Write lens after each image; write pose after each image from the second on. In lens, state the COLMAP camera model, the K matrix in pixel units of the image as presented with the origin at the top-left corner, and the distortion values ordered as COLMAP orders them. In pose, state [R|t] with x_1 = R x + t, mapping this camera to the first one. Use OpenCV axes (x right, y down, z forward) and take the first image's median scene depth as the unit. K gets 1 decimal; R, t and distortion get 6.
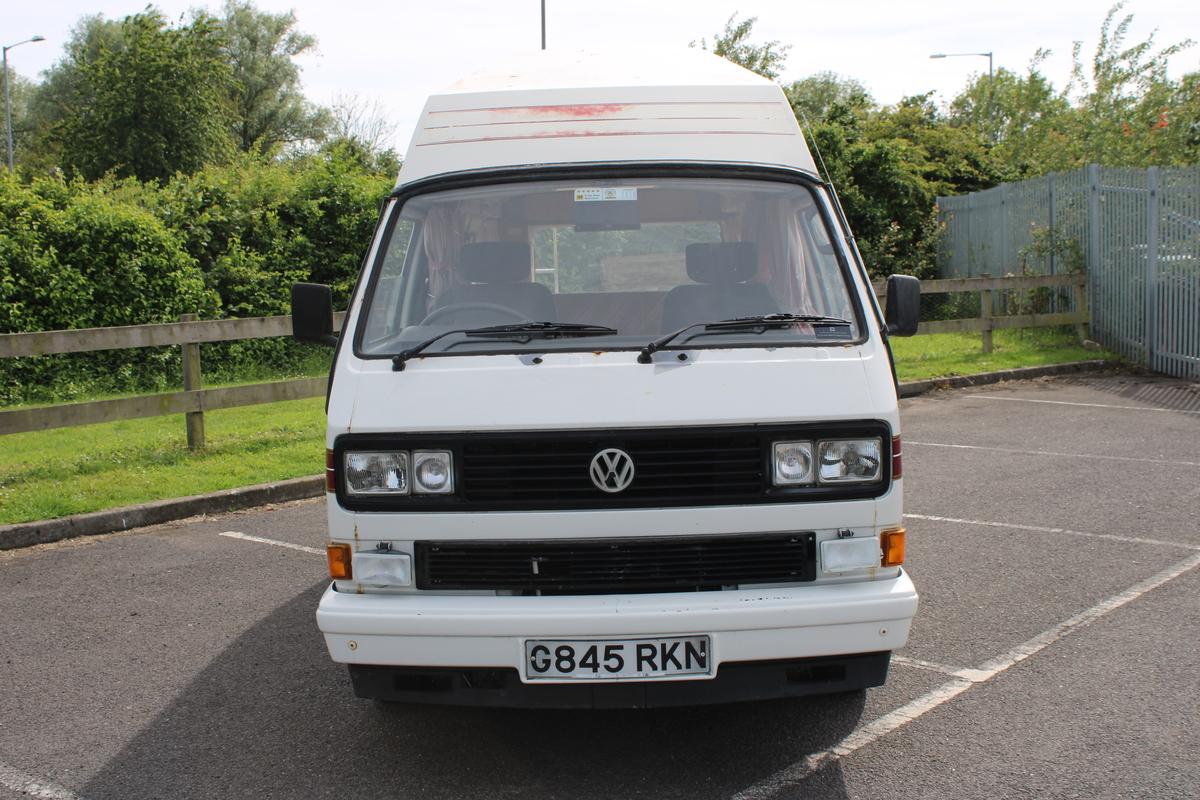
lens RADIAL K [[1565.7, 0, 592.5], [0, 1565.7, 398.2], [0, 0, 1]] dist [-0.030015, 0.000000]
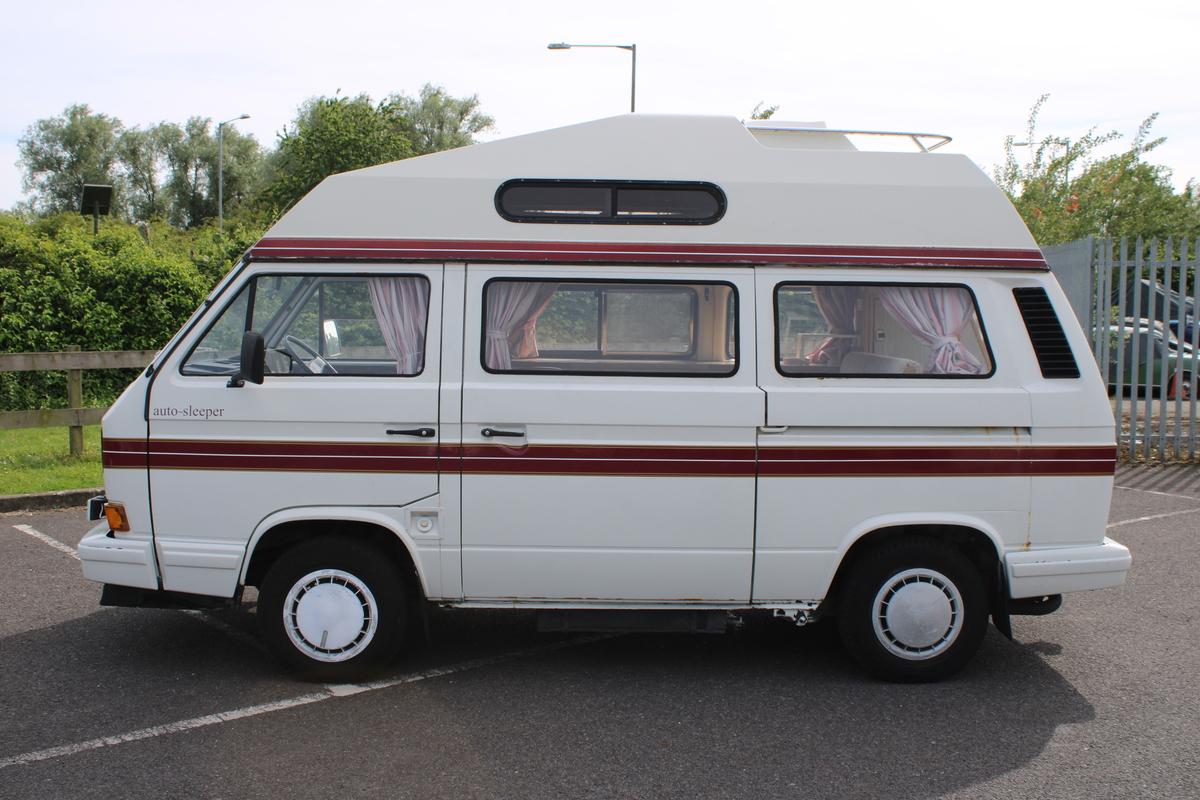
lens RADIAL K [[1362.3, 0, 606.8], [0, 1362.3, 393.1], [0, 0, 1]] dist [-0.063435, 0.000000]
pose [[0.988332, 0.042933, -0.146141, 0.182392], [-0.047111, 0.998571, -0.025248, -0.005740], [0.144848, 0.031838, 0.988942, 0.016323]]
